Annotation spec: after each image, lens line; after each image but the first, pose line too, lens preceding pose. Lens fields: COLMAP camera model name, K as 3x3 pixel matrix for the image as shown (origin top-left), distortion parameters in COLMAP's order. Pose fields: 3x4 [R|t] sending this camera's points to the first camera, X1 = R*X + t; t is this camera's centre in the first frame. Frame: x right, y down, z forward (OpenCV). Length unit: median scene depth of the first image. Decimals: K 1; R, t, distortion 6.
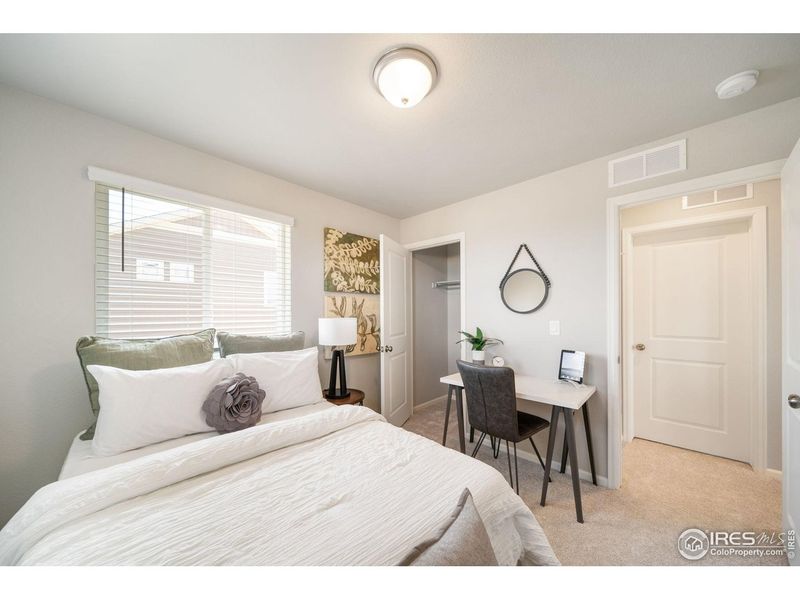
lens RADIAL K [[287.1, 0, 399.7], [0, 287.1, 307.5], [0, 0, 1]] dist [-0.003454, -0.000599]
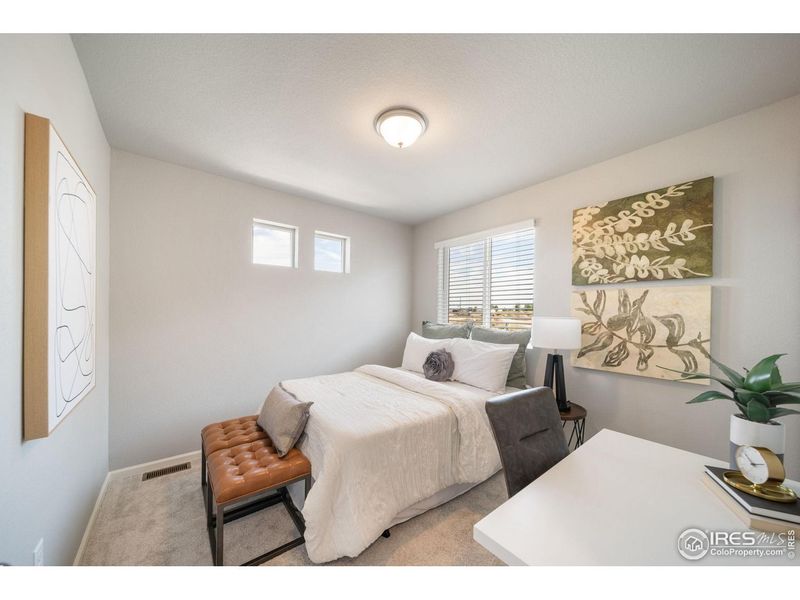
lens RADIAL K [[287.1, 0, 393.6], [0, 287.1, 312.5], [0, 0, 1]] dist [-0.003454, -0.000599]
pose [[-0.158345, -0.001213, -0.987383, 0.615836], [0.002574, 0.999995, -0.001641, 0.020012], [0.987380, -0.002801, -0.158341, 0.568795]]
